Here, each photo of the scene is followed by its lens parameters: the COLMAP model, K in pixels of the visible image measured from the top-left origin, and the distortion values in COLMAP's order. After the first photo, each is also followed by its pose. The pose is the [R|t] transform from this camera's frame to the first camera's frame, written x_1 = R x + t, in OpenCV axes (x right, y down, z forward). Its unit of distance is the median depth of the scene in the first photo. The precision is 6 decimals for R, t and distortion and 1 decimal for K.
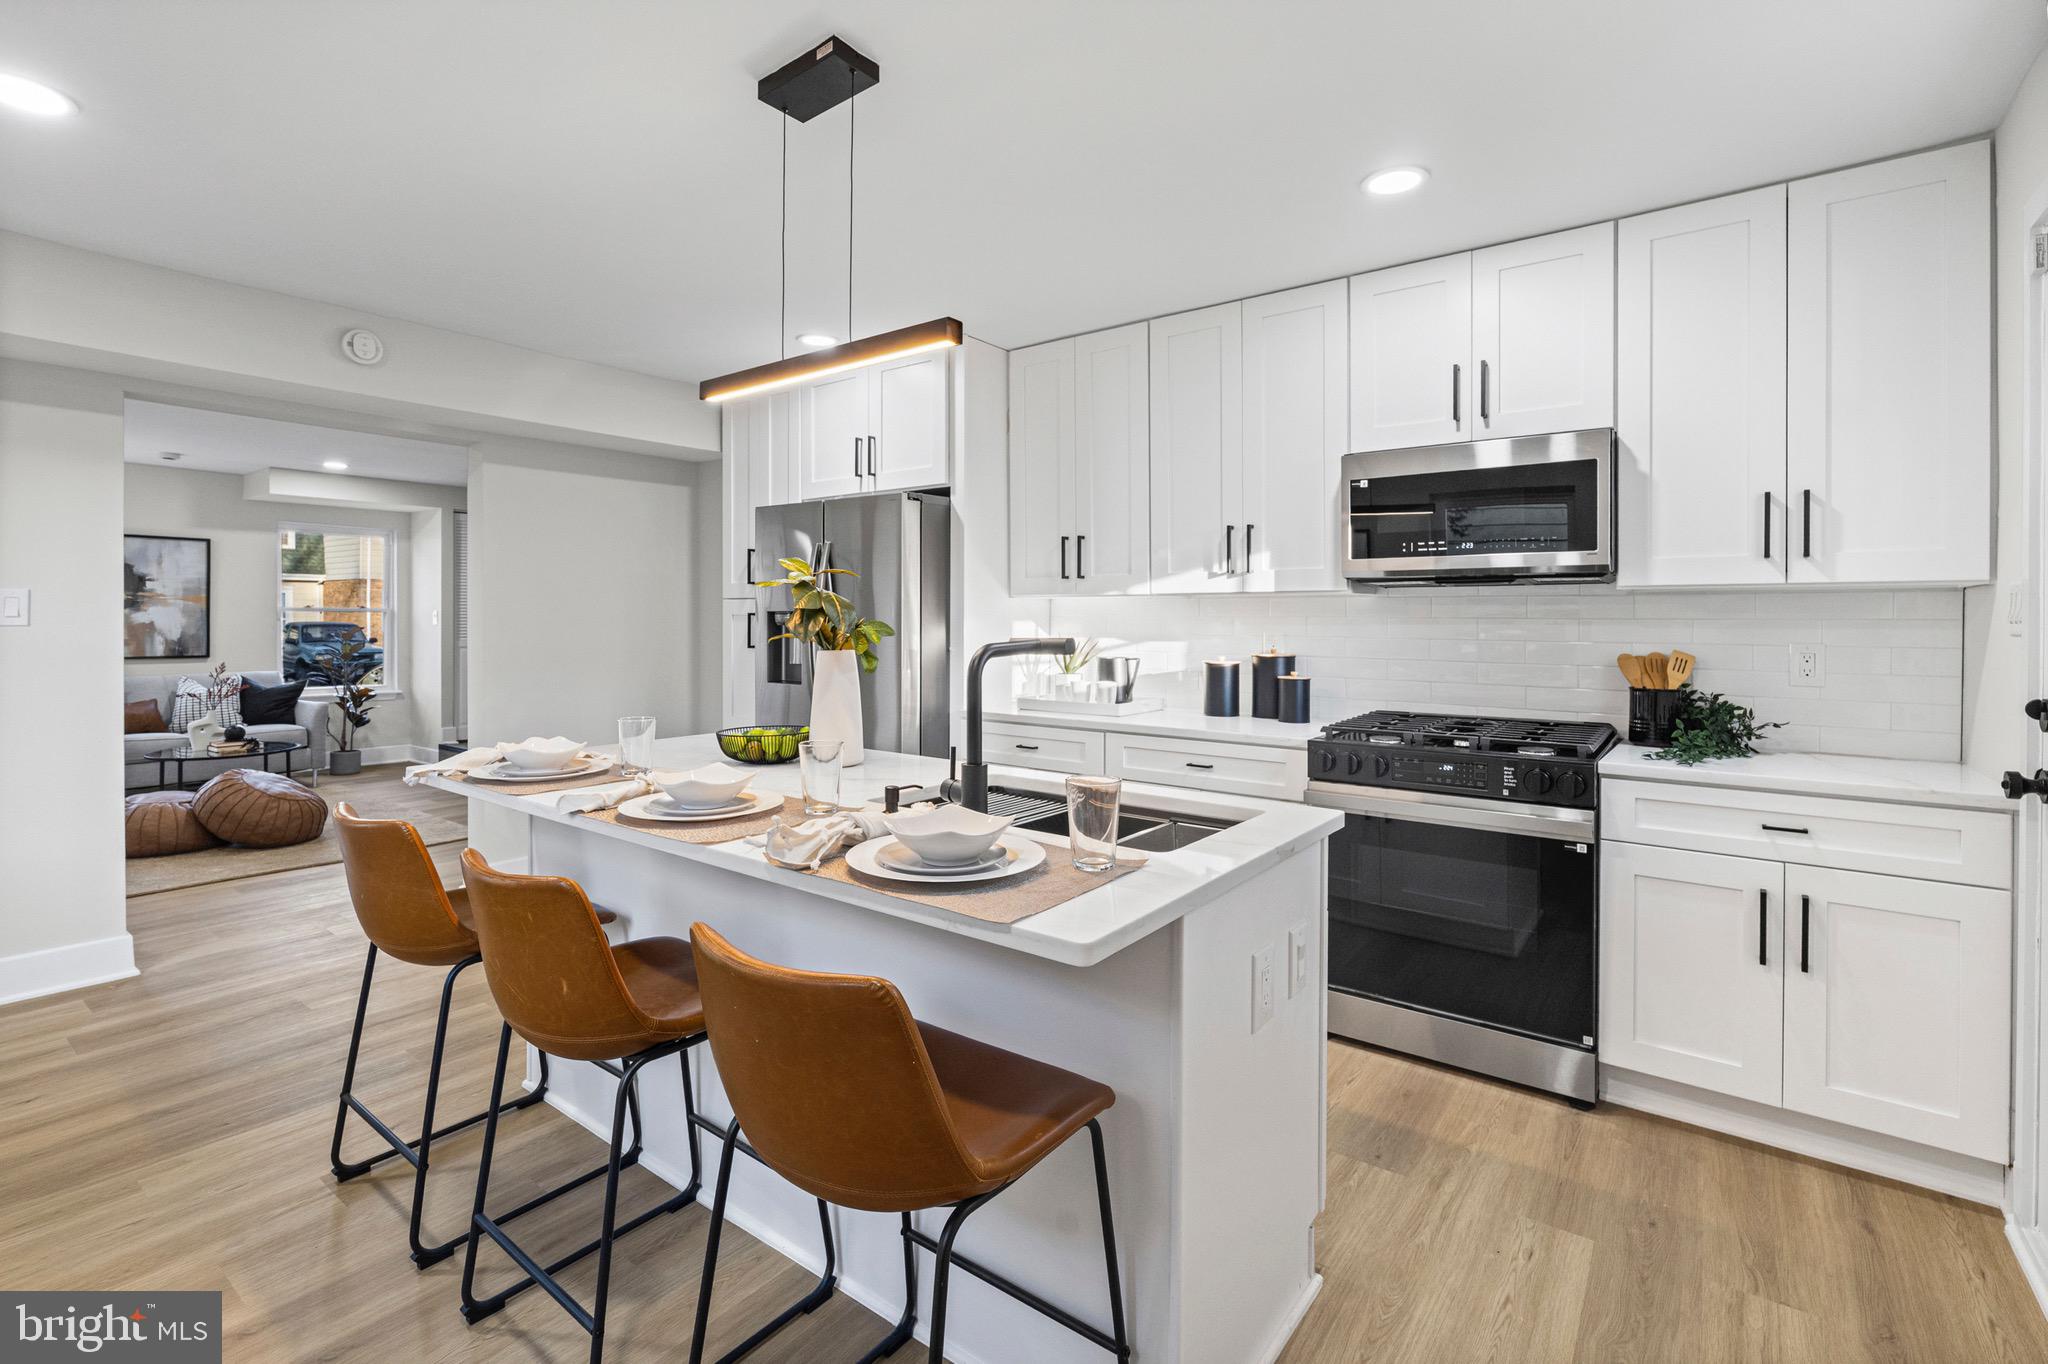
lens RADIAL K [[929.7, 0, 1027.5], [0, 929.7, 646.9], [0, 0, 1]] dist [-0.001189, 0.000062]
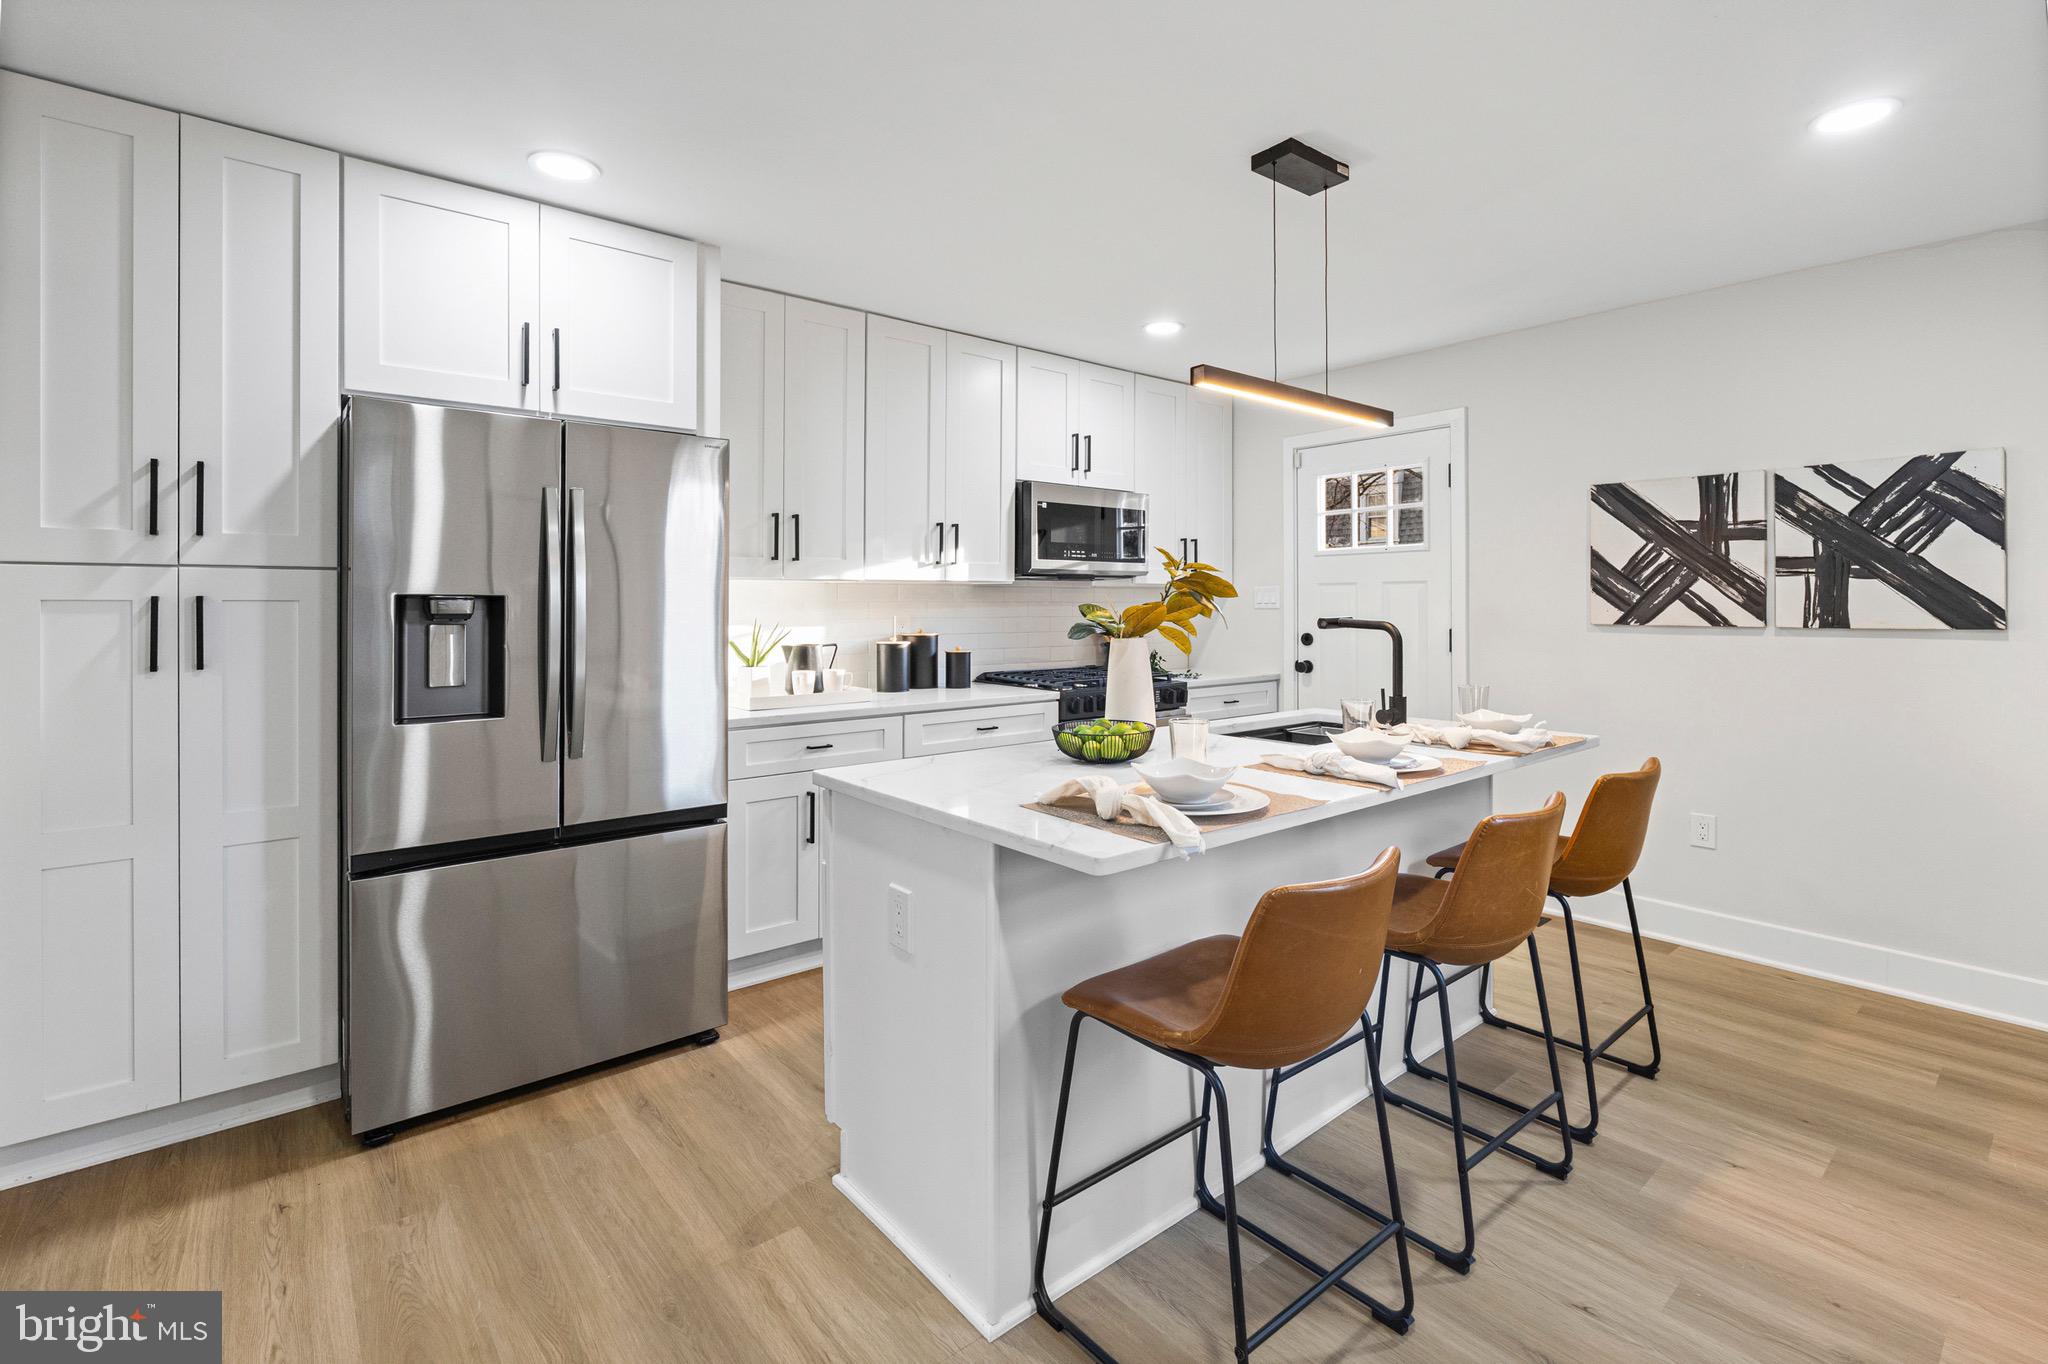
lens RADIAL K [[933.0, 0, 1025.8], [0, 933.0, 618.8], [0, 0, 1]] dist [-0.001645, -0.000052]
pose [[0.225287, -0.022601, 0.974030, -0.901374], [0.029269, 0.999437, 0.016421, -0.027683], [-0.973853, 0.024809, 0.225822, 0.648311]]
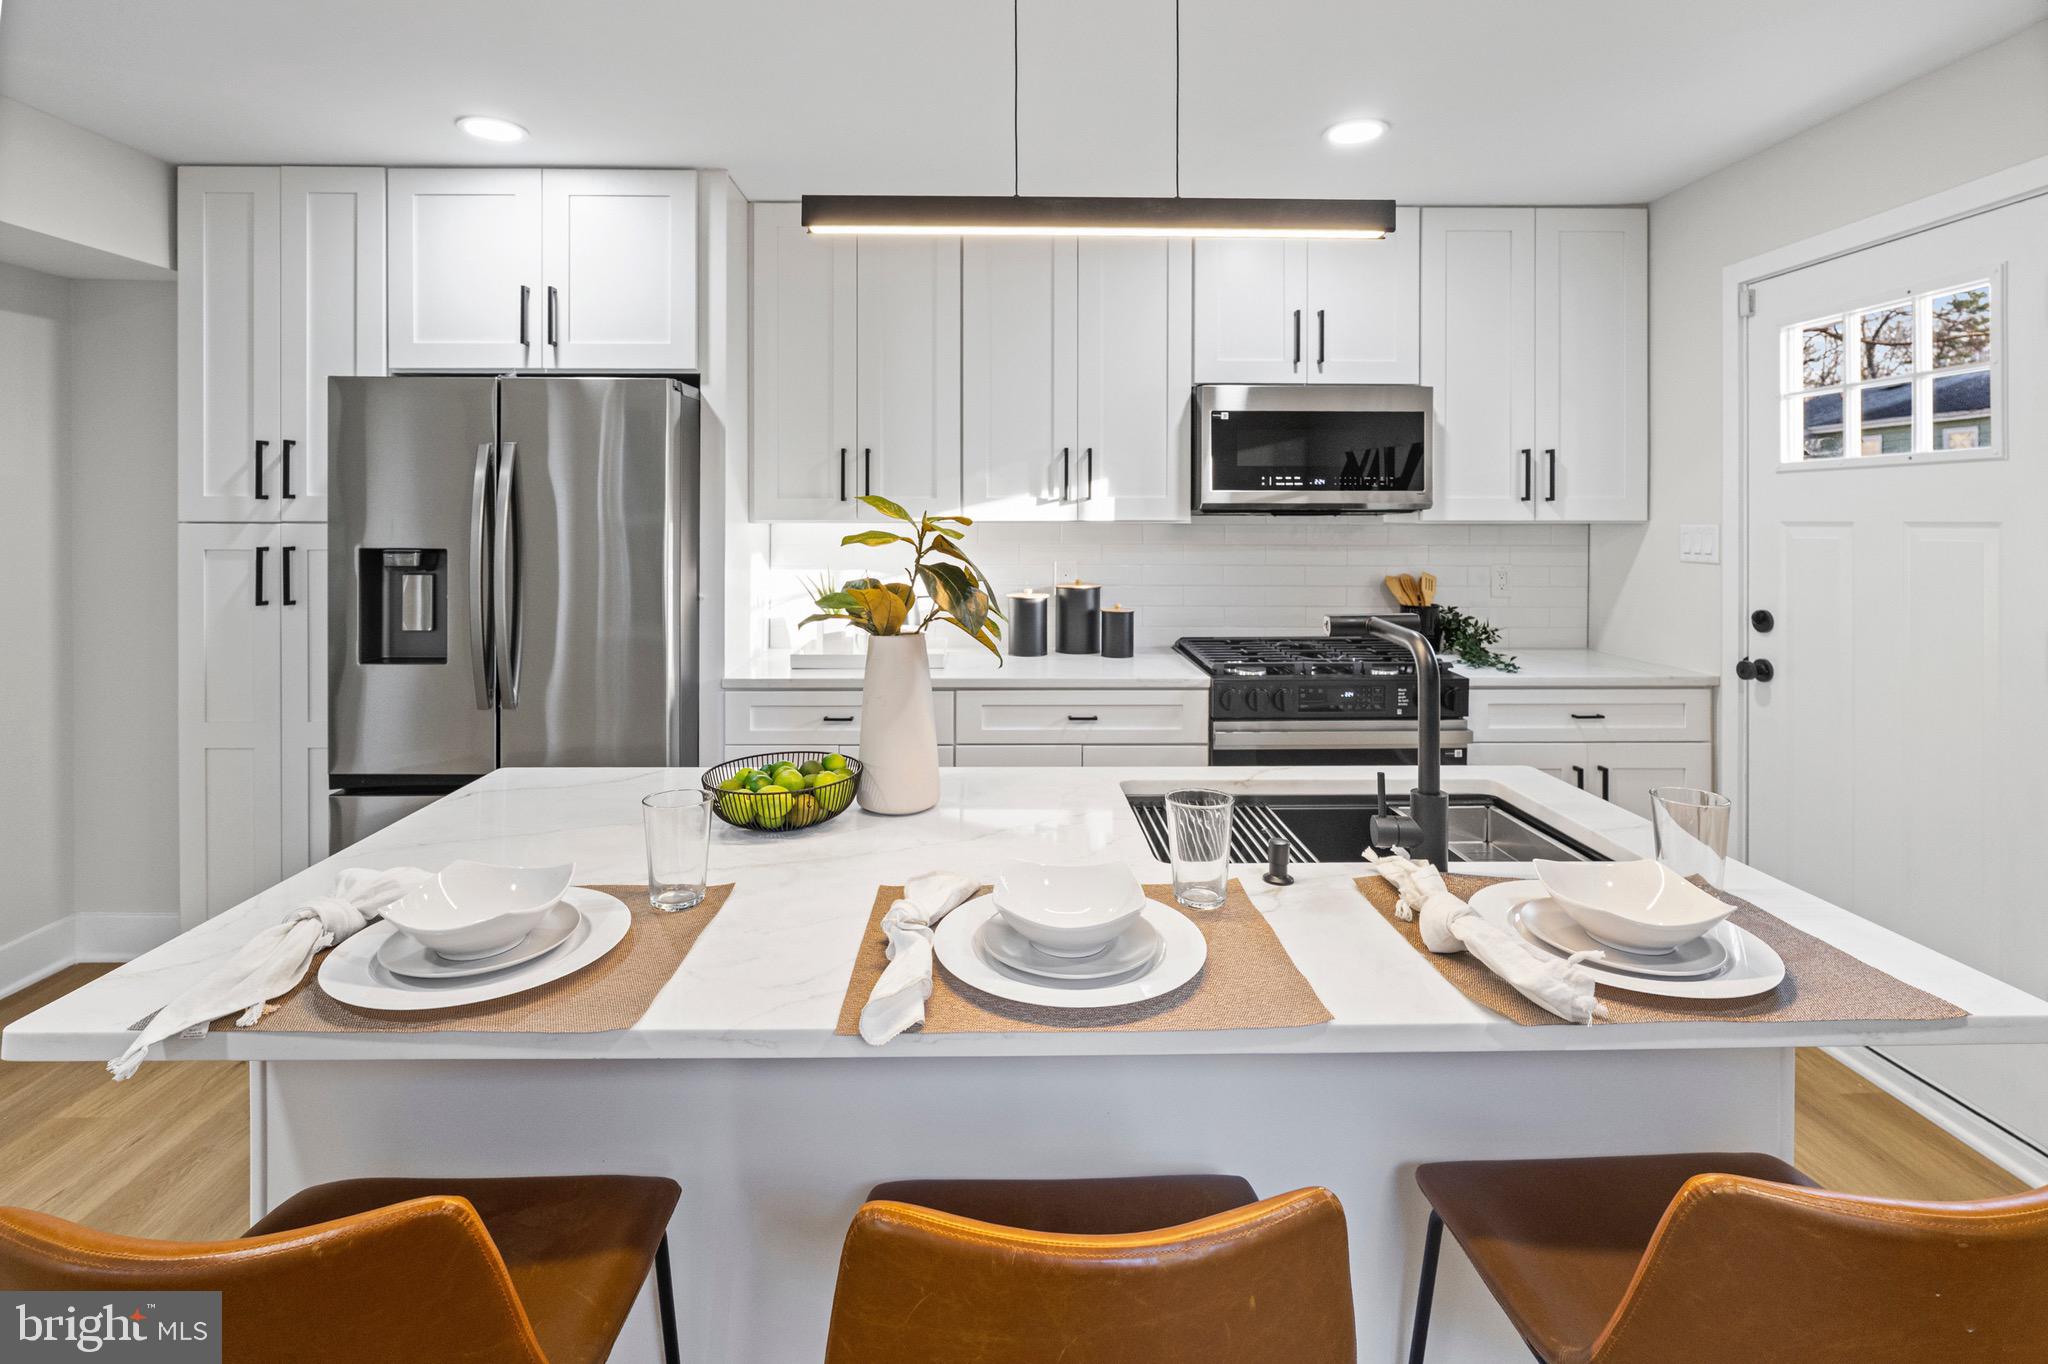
lens RADIAL K [[948.7, 0, 1008.7], [0, 948.7, 530.9], [0, 0, 1]] dist [-0.003745, -0.000420]
pose [[0.786480, -0.012882, 0.617481, -0.407645], [0.020621, 0.999773, -0.005407, -0.045944], [-0.617271, 0.016985, 0.786567, 0.309919]]
